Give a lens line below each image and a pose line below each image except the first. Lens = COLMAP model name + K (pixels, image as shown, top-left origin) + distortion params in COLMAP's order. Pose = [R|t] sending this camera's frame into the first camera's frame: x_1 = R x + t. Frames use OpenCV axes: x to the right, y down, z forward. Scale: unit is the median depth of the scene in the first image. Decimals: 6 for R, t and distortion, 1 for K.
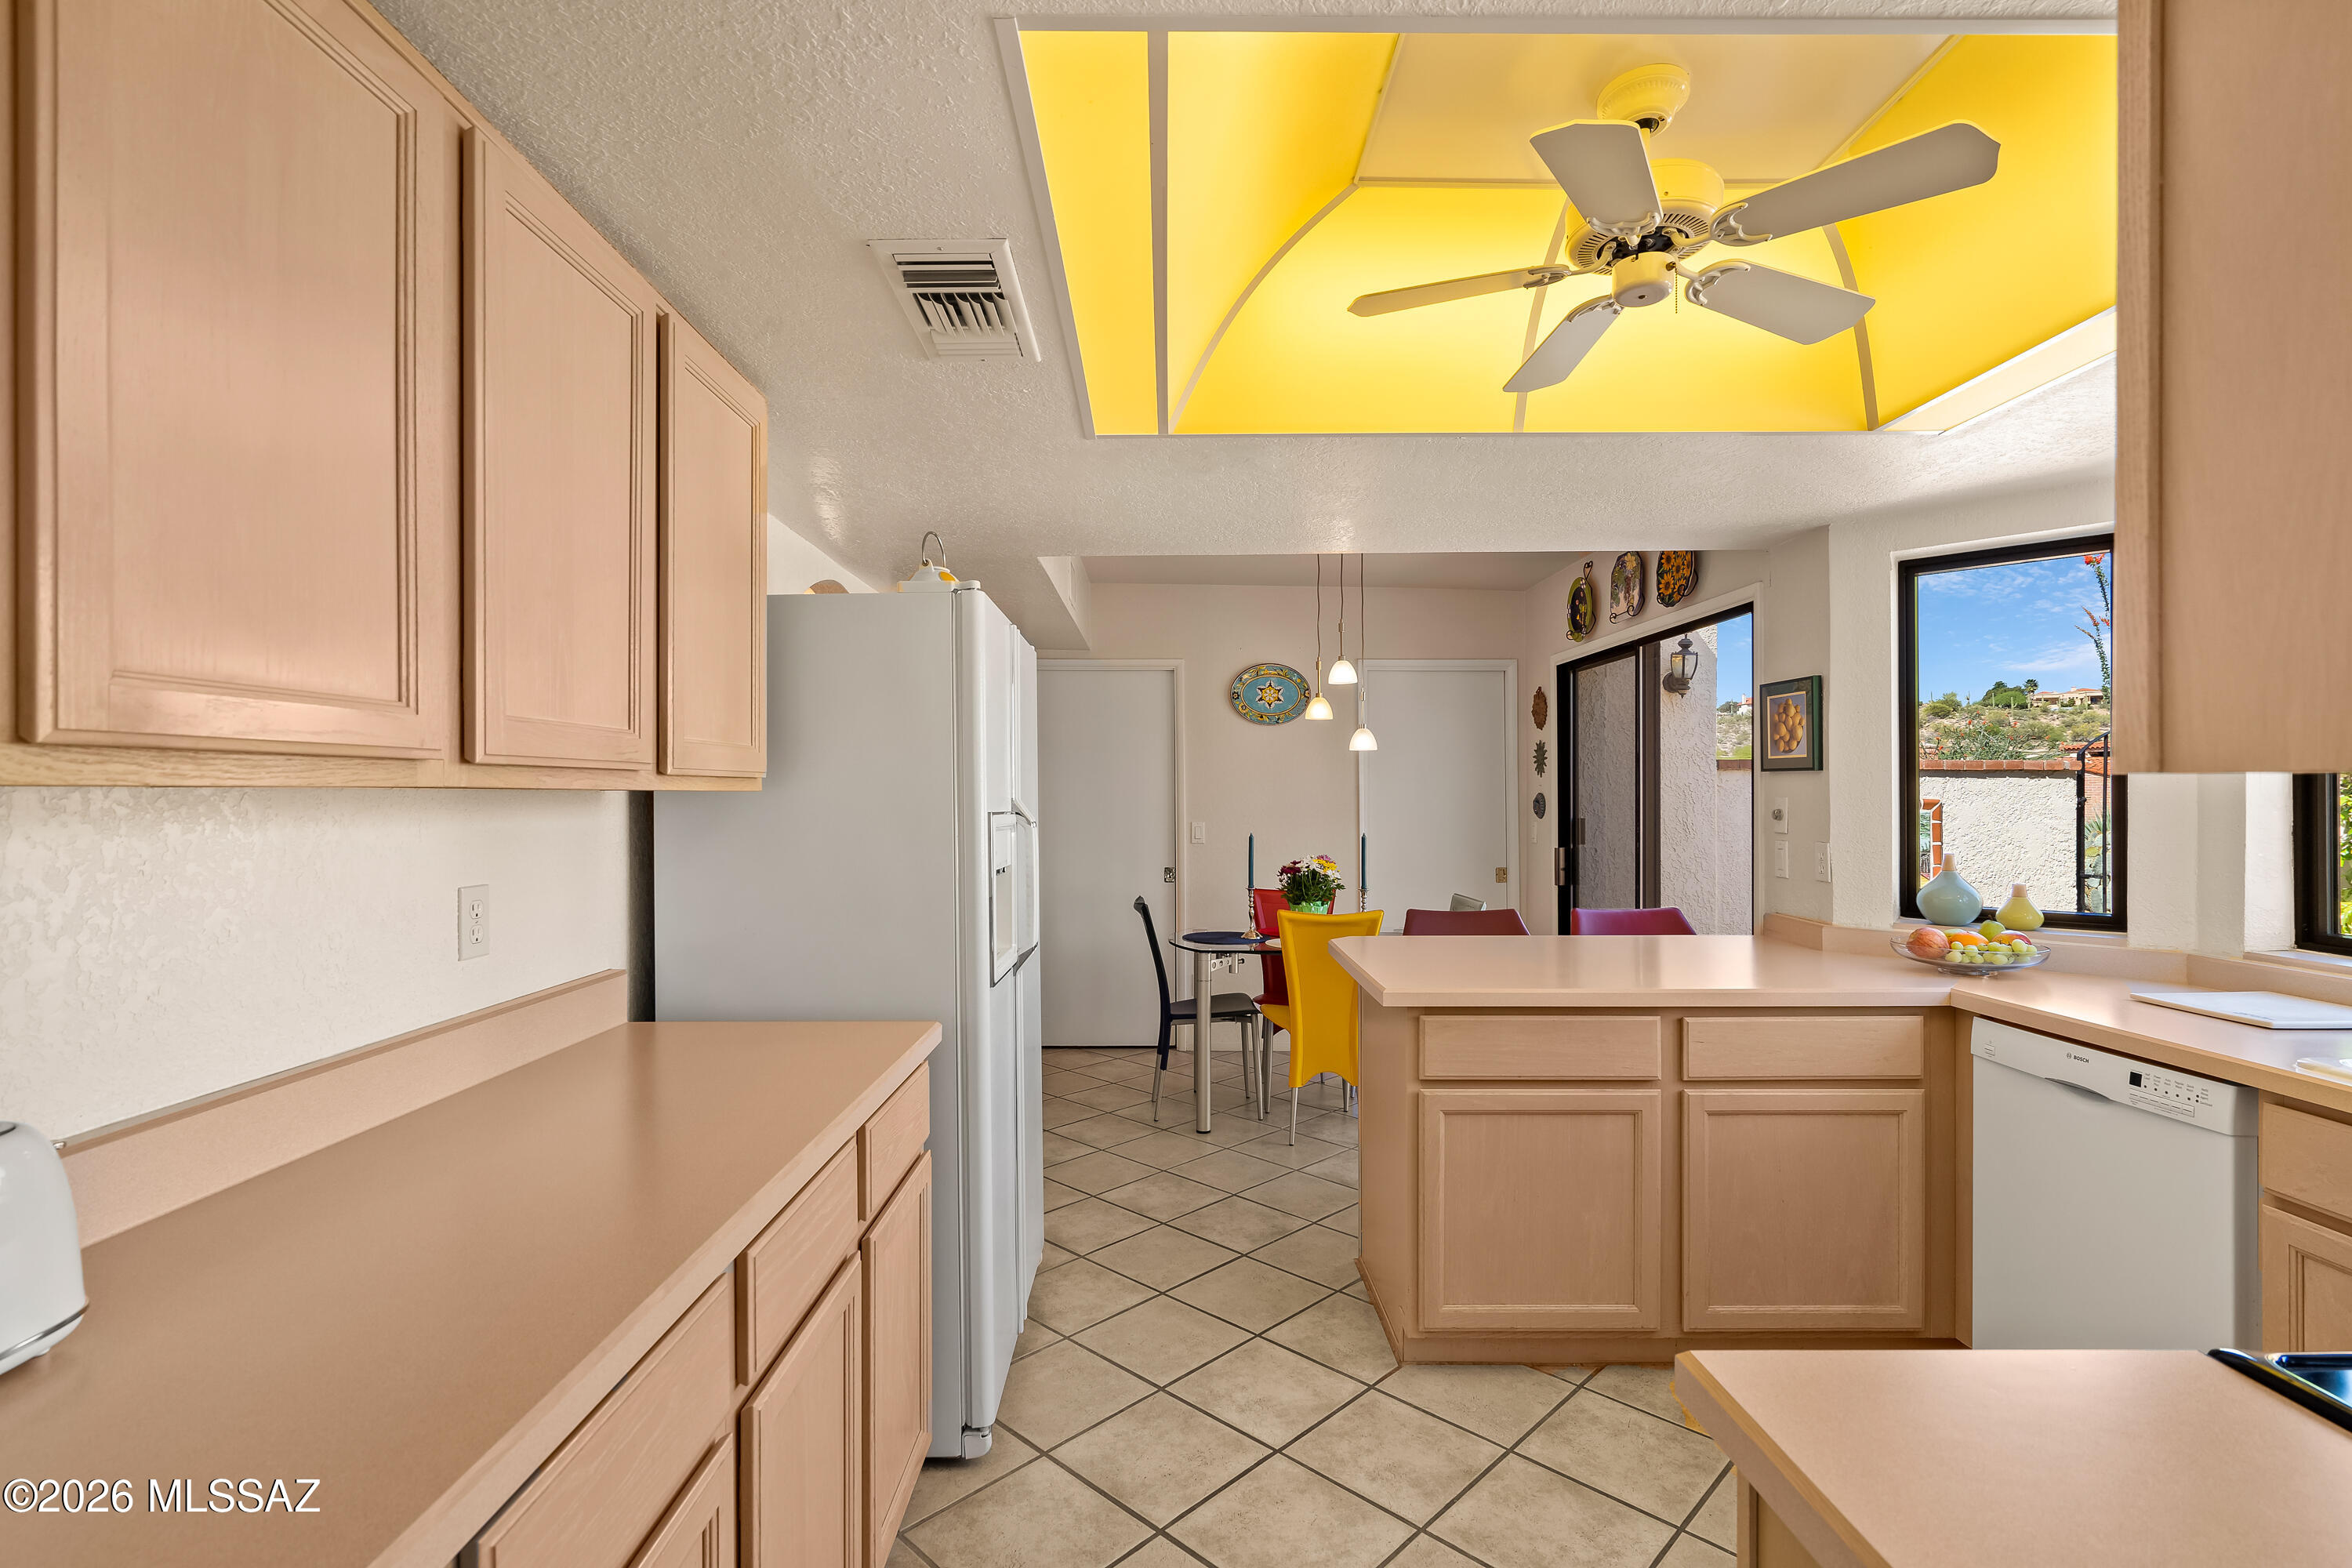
lens RADIAL K [[1079.1, 0, 1176.0], [0, 1079.1, 792.4], [0, 0, 1]] dist [0.000028, 0.000737]
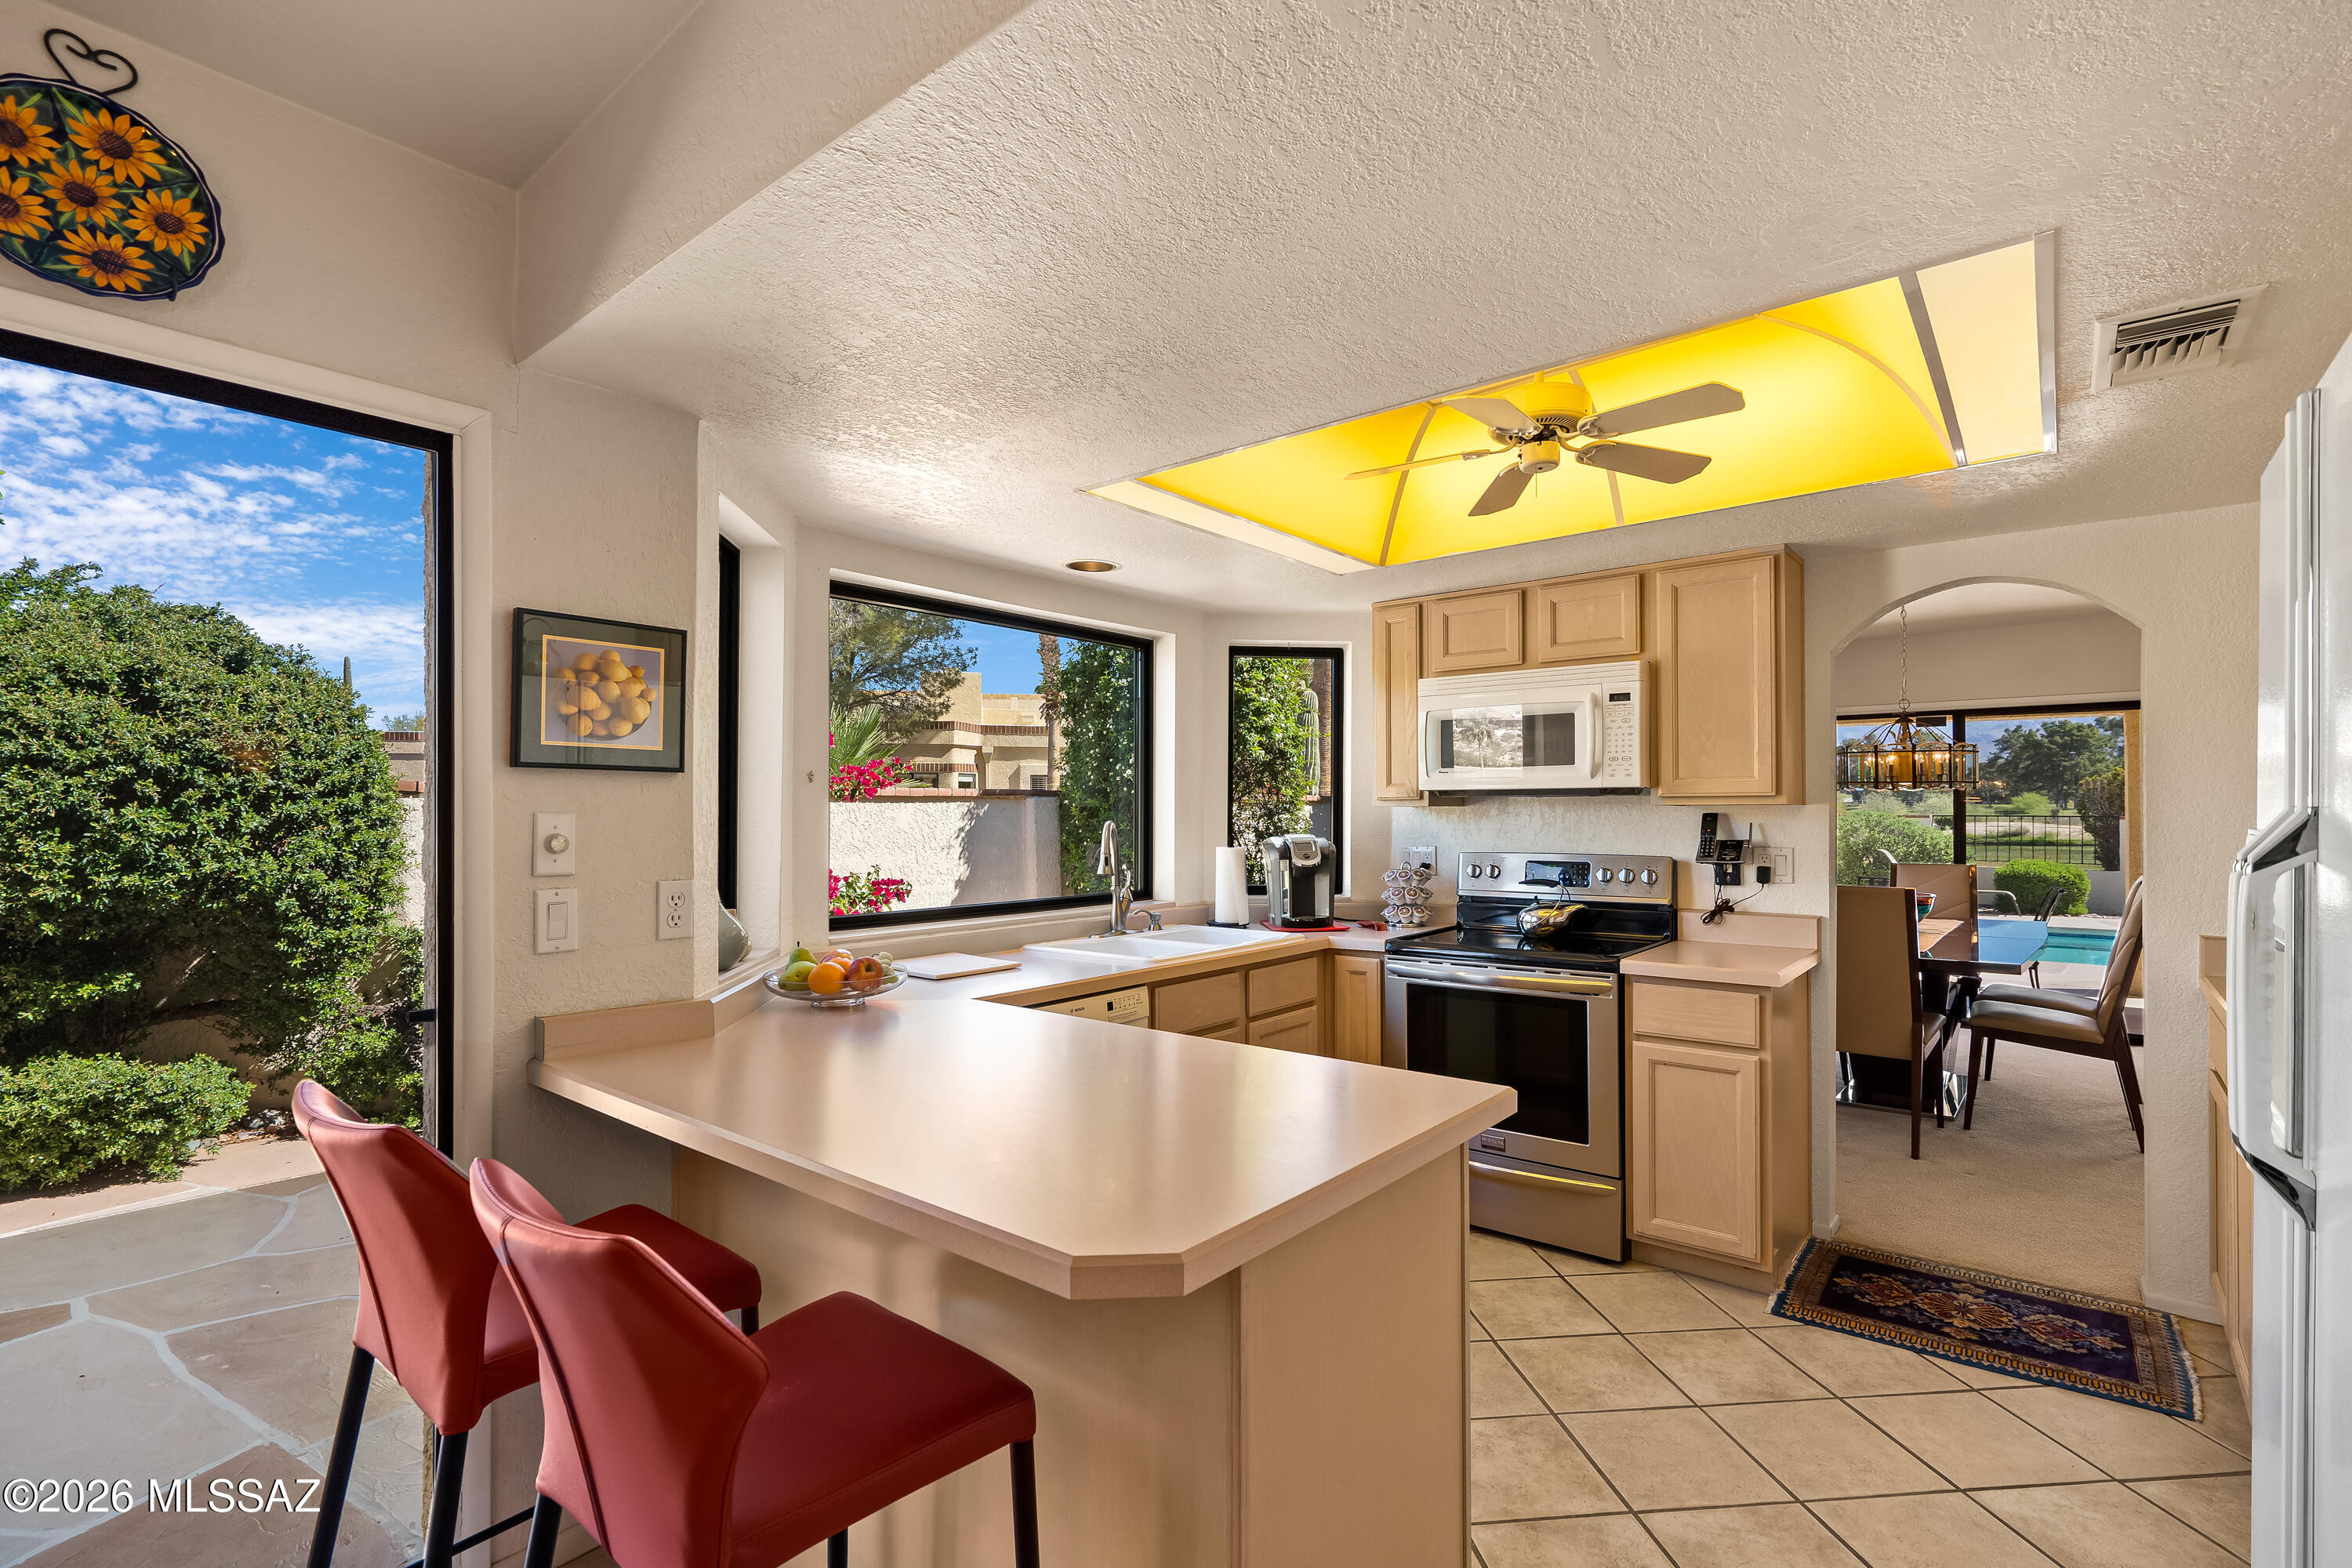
lens RADIAL K [[1079.1, 0, 1166.4], [0, 1079.1, 804.1], [0, 0, 1]] dist [0.000028, 0.000737]
pose [[-0.761432, 0.007804, 0.648197, -0.063337], [0.002633, 0.999957, -0.008947, 0.005452], [-0.648239, -0.005106, -0.761420, 1.232071]]
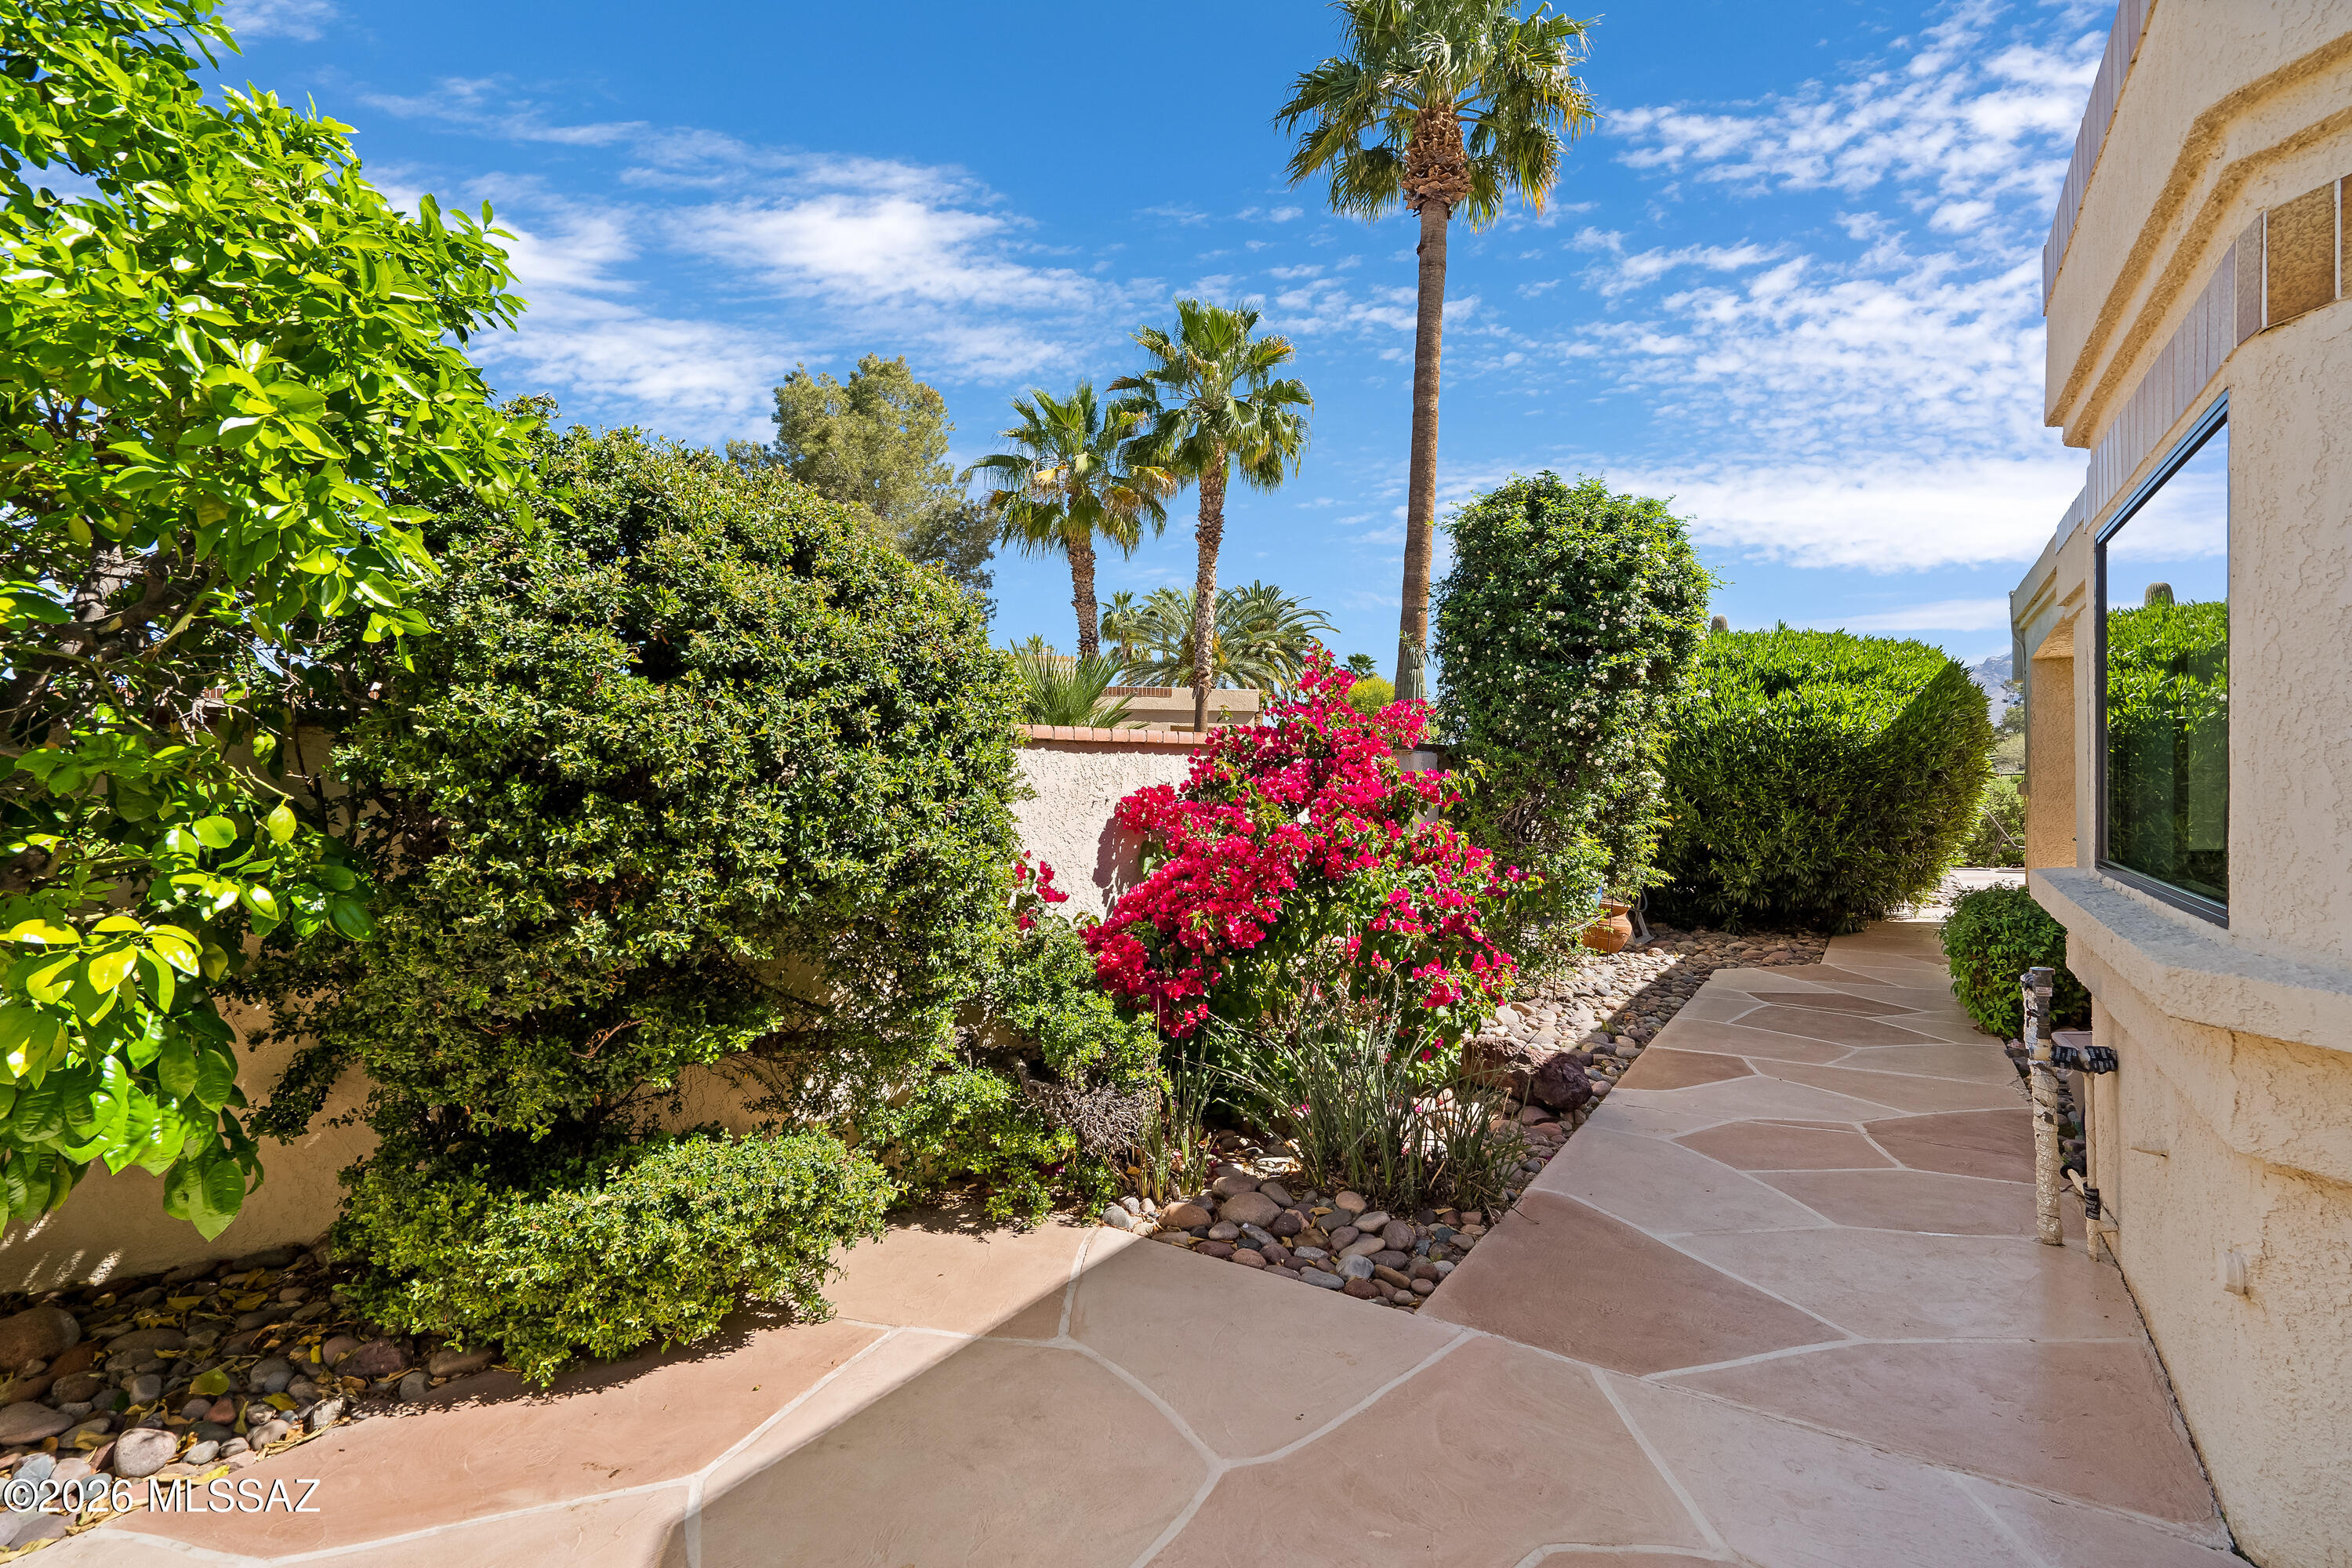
lens RADIAL K [[1079.1, 0, 1177.0], [0, 1079.1, 772.3], [0, 0, 1]] dist [0.000028, 0.000737]
pose [[-0.834083, 0.000708, 0.551639, 0.947195], [0.003677, 0.999984, 0.004275, 0.009100], [-0.551627, 0.005594, -0.834072, 1.560127]]
